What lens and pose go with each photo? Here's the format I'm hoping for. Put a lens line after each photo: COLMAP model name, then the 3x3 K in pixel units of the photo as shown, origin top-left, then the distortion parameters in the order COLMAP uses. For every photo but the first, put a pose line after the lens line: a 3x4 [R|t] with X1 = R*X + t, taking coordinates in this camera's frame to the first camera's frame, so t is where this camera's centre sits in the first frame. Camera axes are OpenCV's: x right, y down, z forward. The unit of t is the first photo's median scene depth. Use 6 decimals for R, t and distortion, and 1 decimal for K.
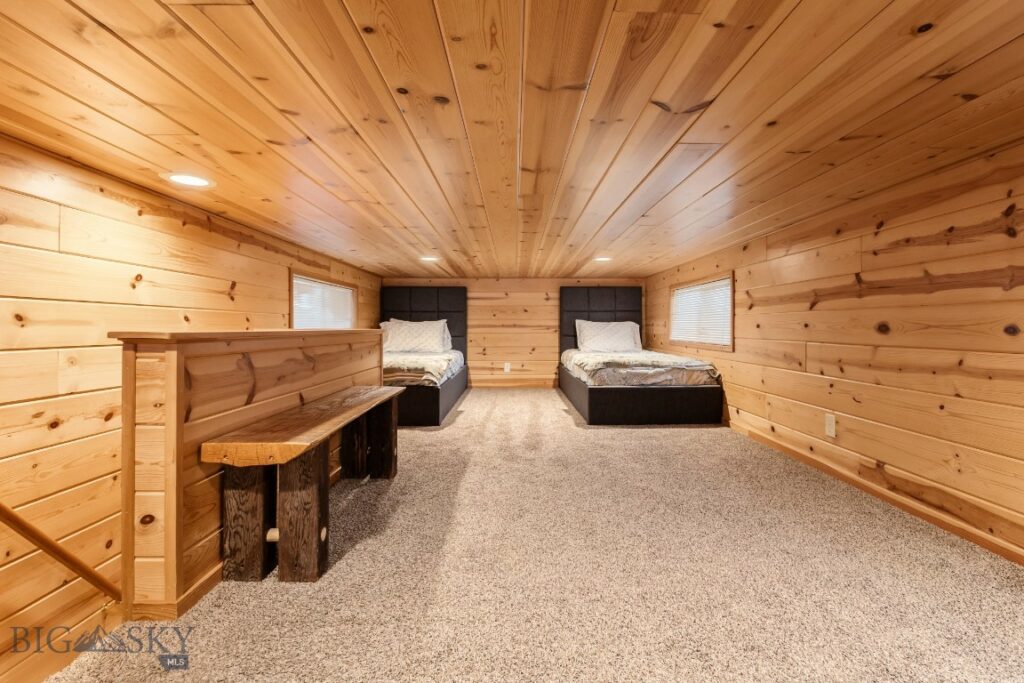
lens RADIAL K [[417.8, 0, 510.7], [0, 417.8, 330.6], [0, 0, 1]] dist [-0.005360, -0.003874]
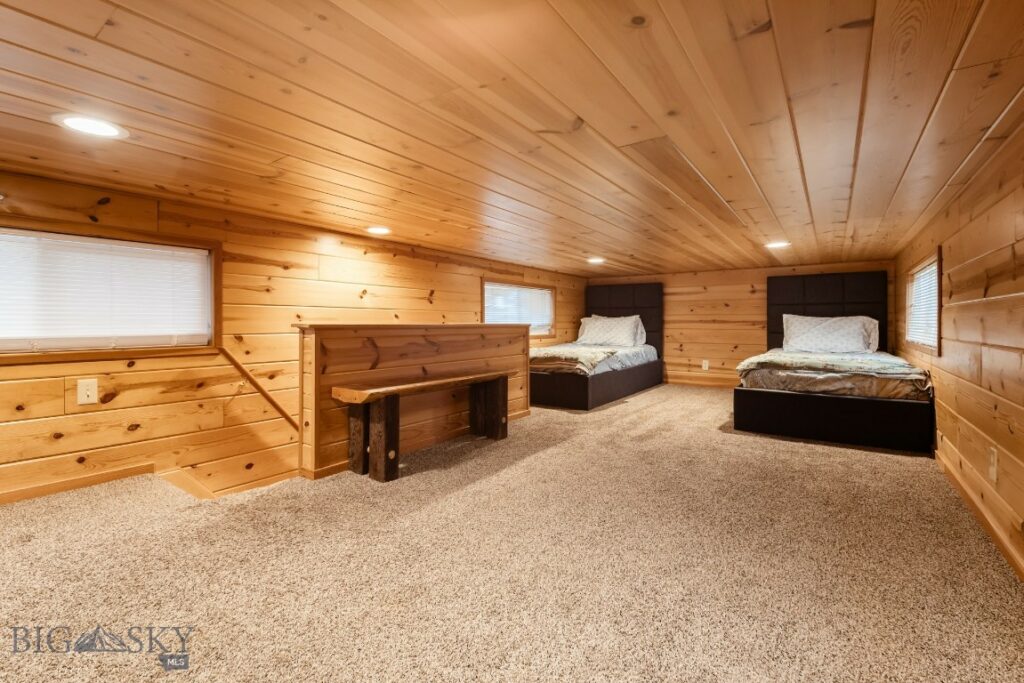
lens RADIAL K [[417.8, 0, 546.5], [0, 417.8, 326.3], [0, 0, 1]] dist [-0.005360, -0.003874]
pose [[0.832370, 0.007086, -0.554174, 0.376118], [-0.007074, 0.999973, 0.002161, 0.000765], [0.554175, 0.002121, 0.832398, 0.009625]]
